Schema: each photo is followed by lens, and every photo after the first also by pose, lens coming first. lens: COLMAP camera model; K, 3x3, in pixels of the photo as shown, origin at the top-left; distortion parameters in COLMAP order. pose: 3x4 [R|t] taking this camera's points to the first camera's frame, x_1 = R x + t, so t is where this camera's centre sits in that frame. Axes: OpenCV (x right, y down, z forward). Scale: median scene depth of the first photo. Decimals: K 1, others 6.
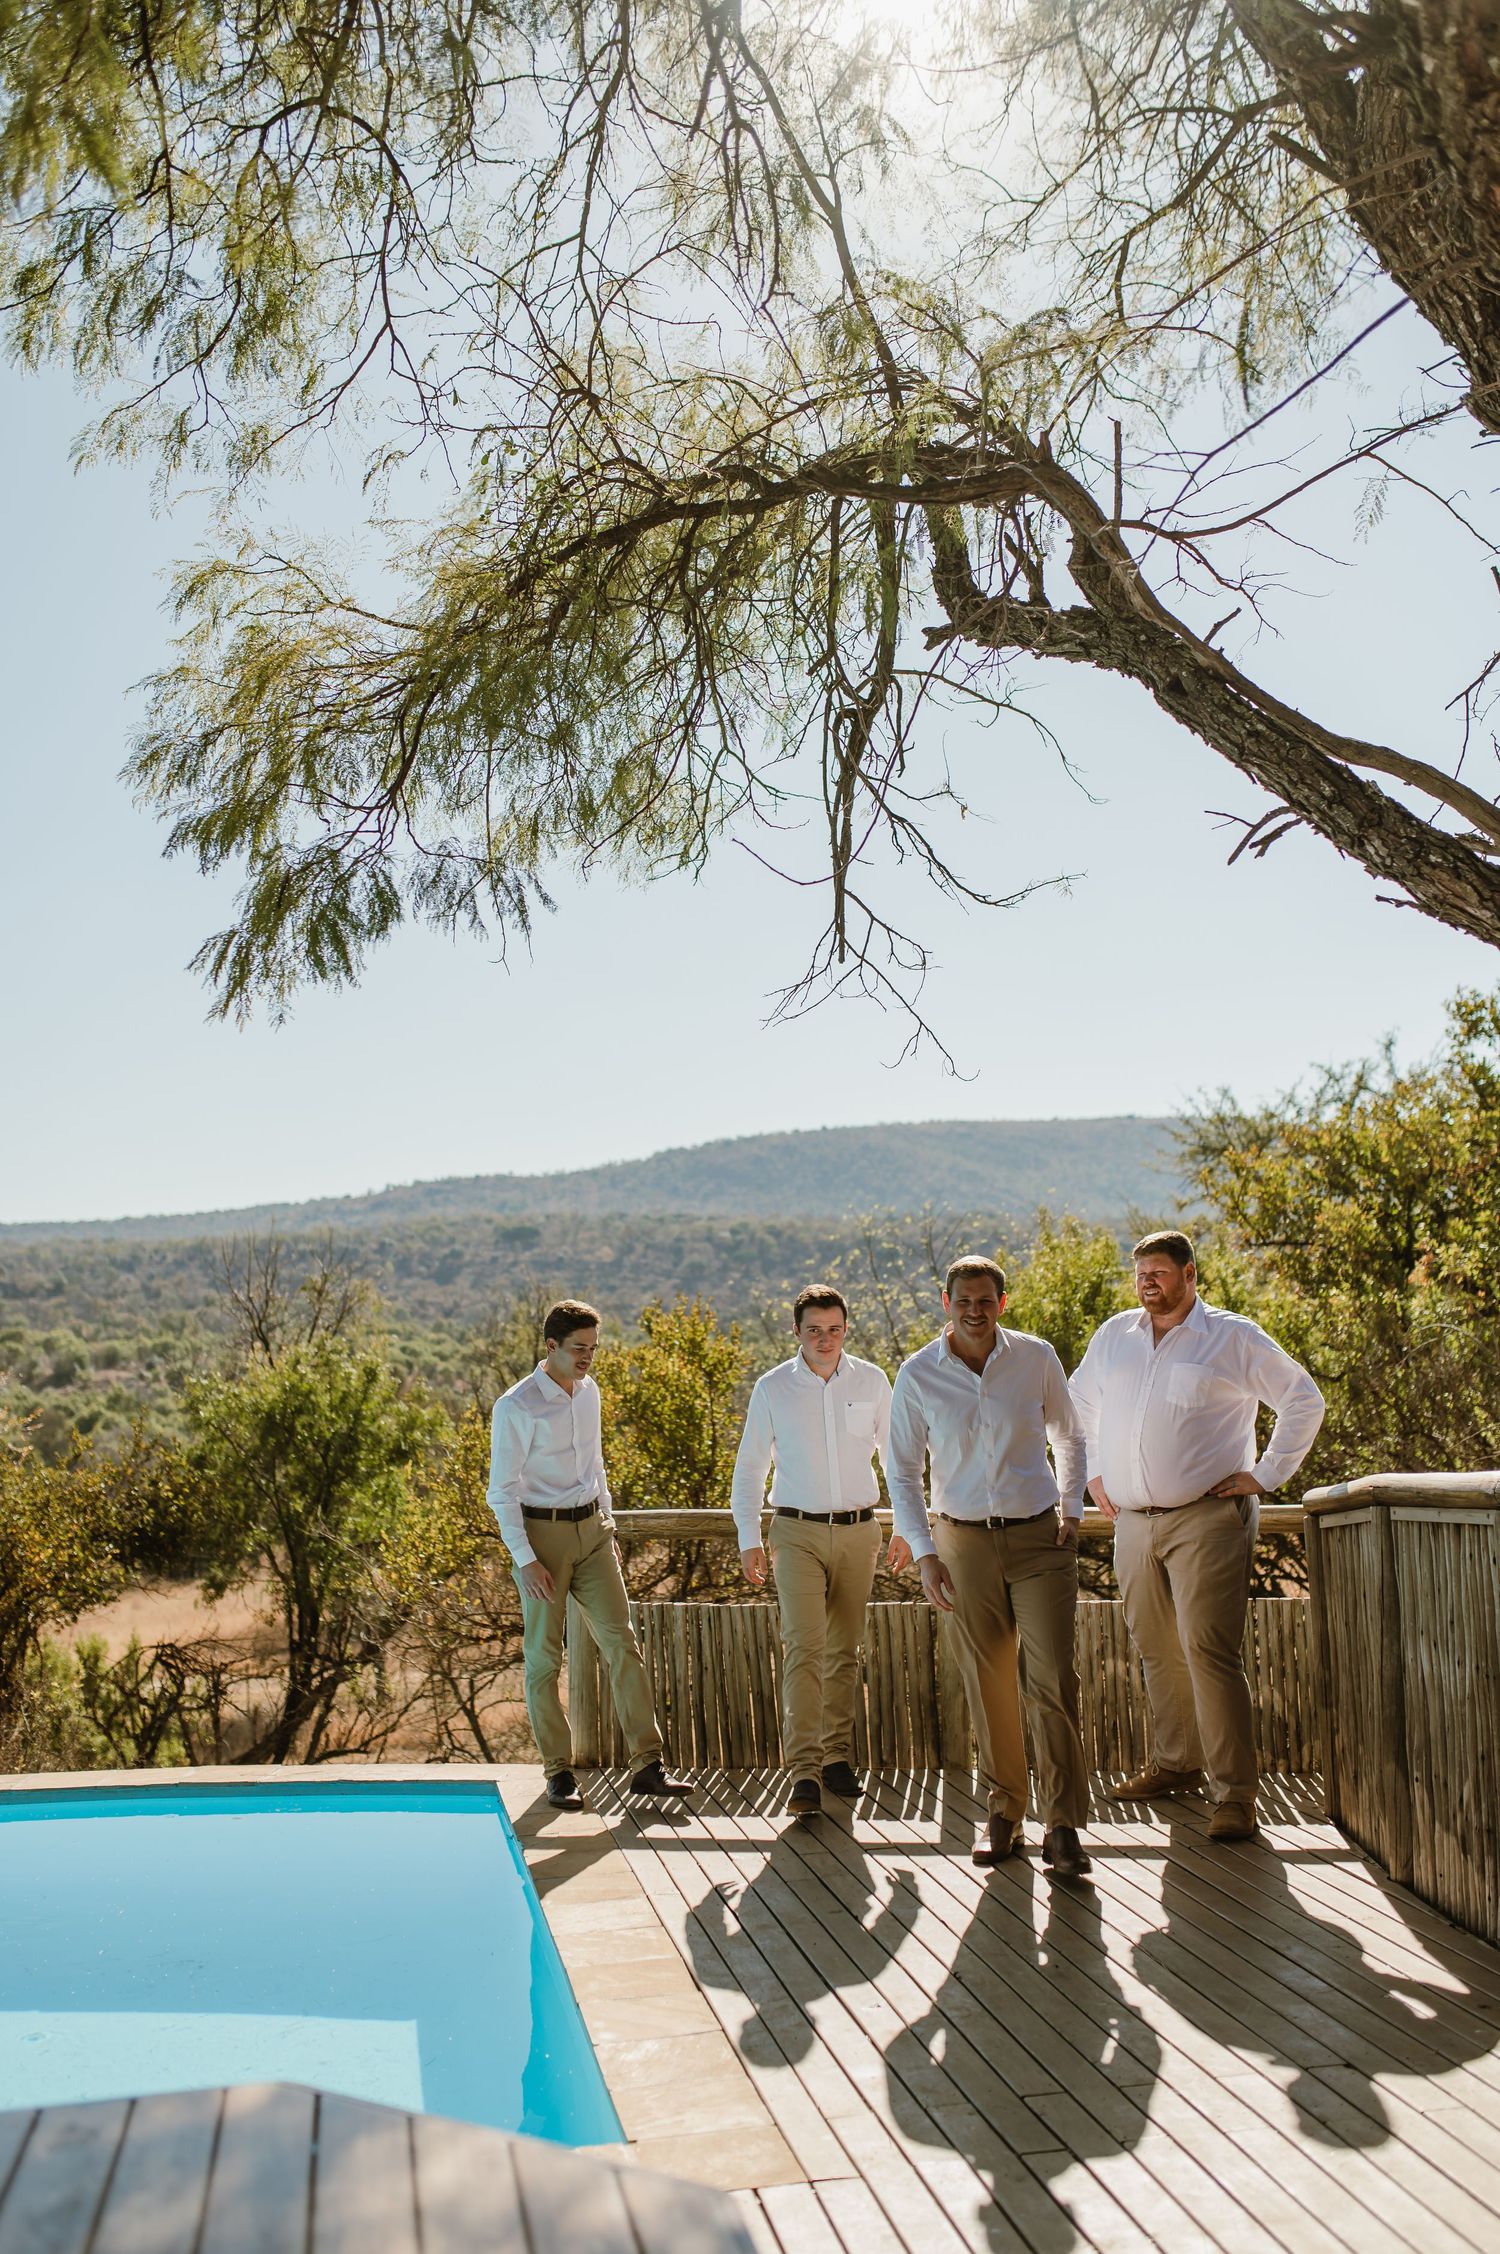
lens RADIAL K [[2154.1, 0, 762.3], [0, 2154.1, 1167.0], [0, 0, 1]] dist [0.041884, 0.000000]
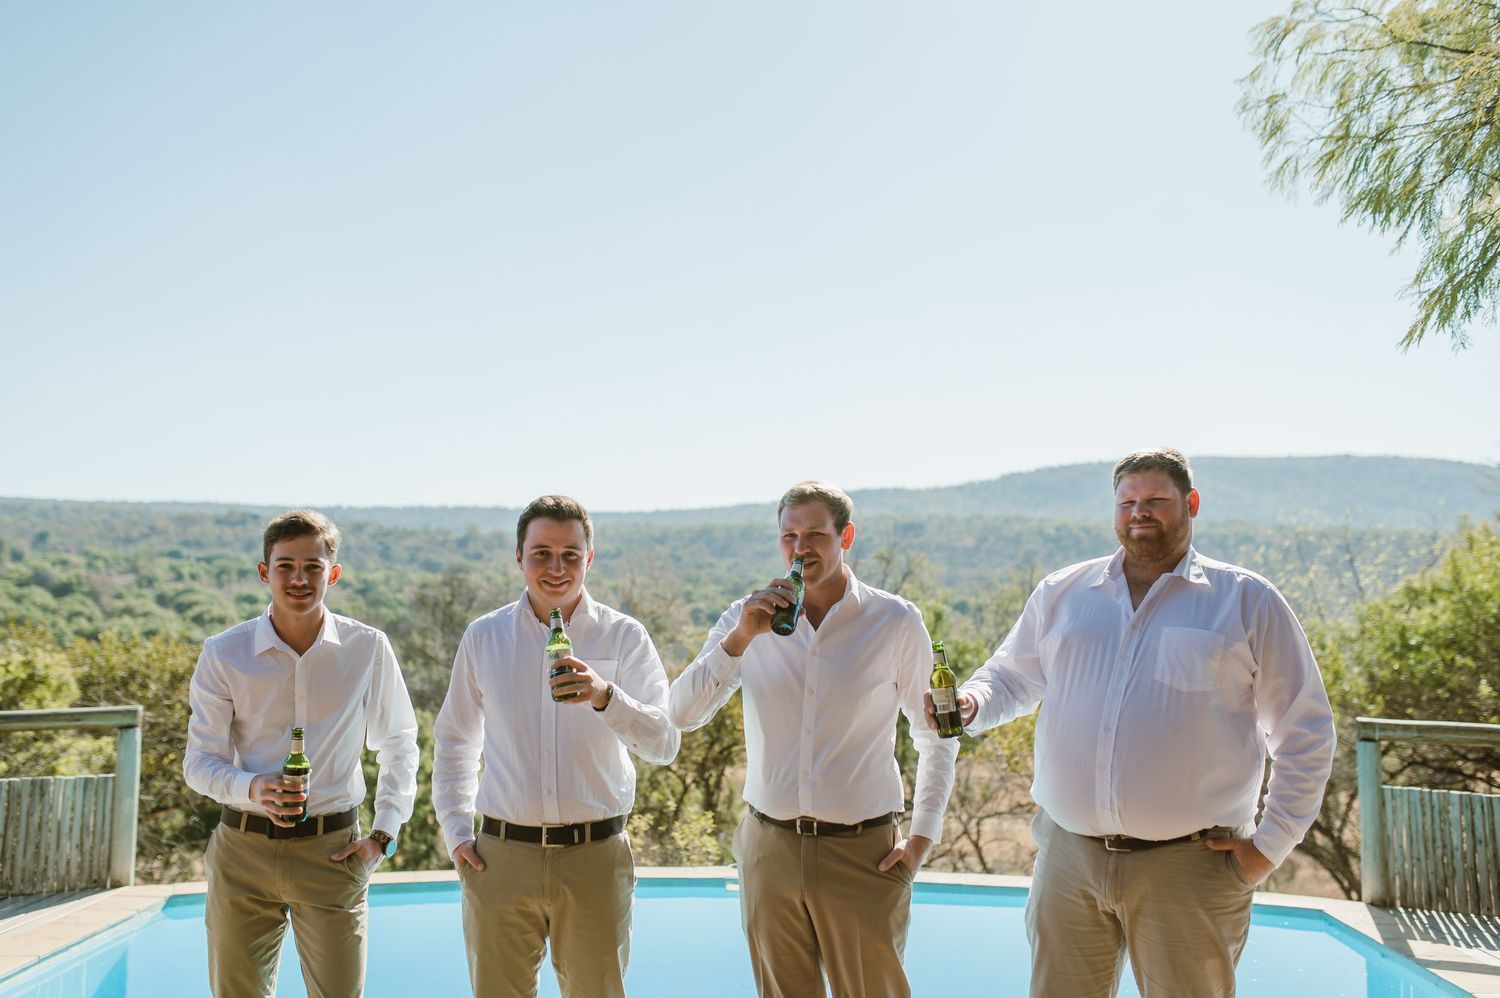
lens RADIAL K [[1433.5, 0, 753.5], [0, 1433.5, 504.8], [0, 0, 1]] dist [0.041884, 0.000000]
pose [[0.976179, 0.023077, -0.215737, -0.075400], [-0.019789, 0.999653, 0.017390, 0.004111], [0.216063, -0.012707, 0.976297, 0.003509]]
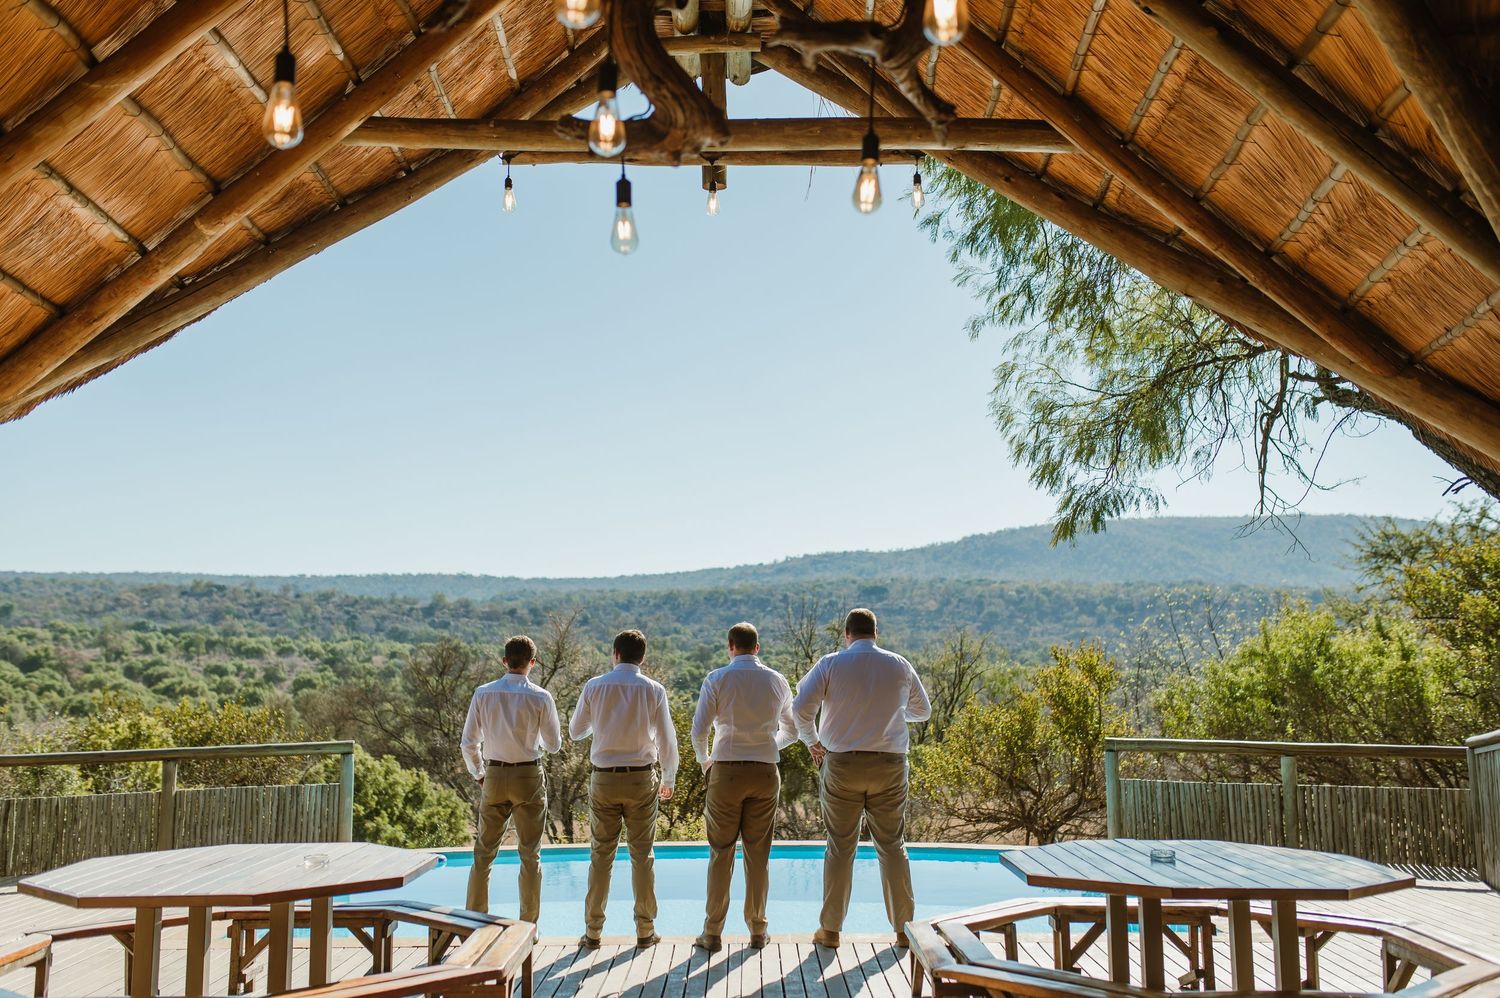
lens RADIAL K [[1433.5, 0, 744.1], [0, 1433.5, 499.1], [0, 0, 1]] dist [0.041884, 0.000000]
pose [[0.980163, 0.003354, -0.198163, -0.045628], [-0.009804, 0.999453, -0.031580, -0.010570], [0.197949, 0.032897, 0.979660, -0.154271]]
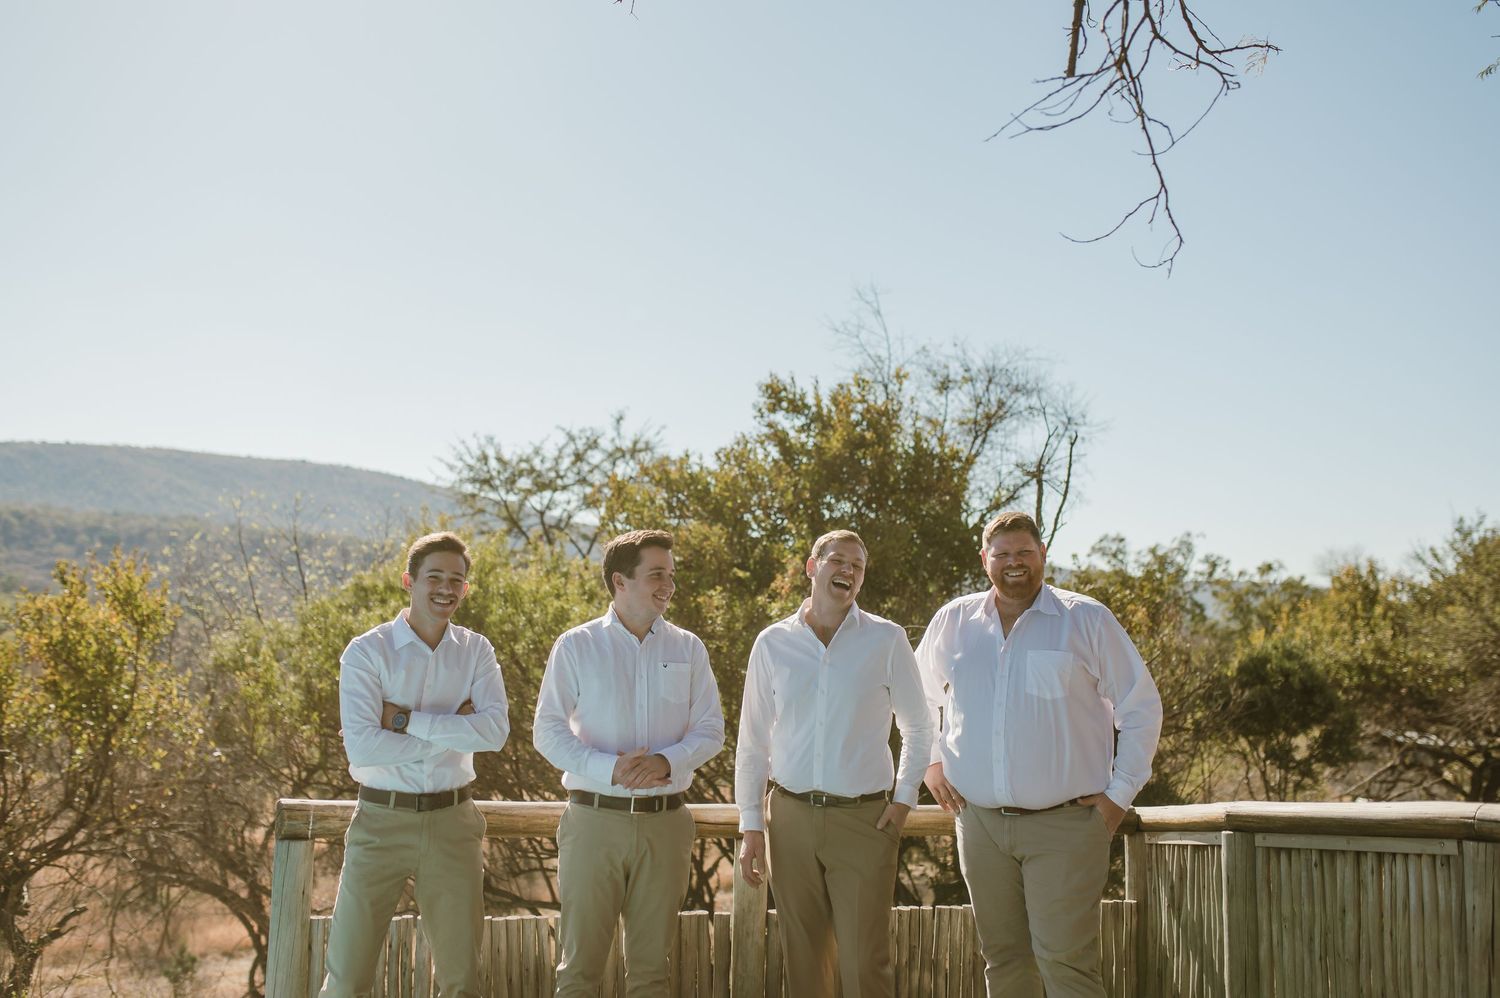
lens RADIAL K [[1433.5, 0, 743.1], [0, 1433.5, 504.3], [0, 0, 1]] dist [0.041884, 0.000000]
pose [[0.885876, 0.103228, 0.452291, -0.052520], [-0.102551, 0.994385, -0.026091, 0.014141], [-0.452445, -0.023270, 0.891489, 0.127606]]
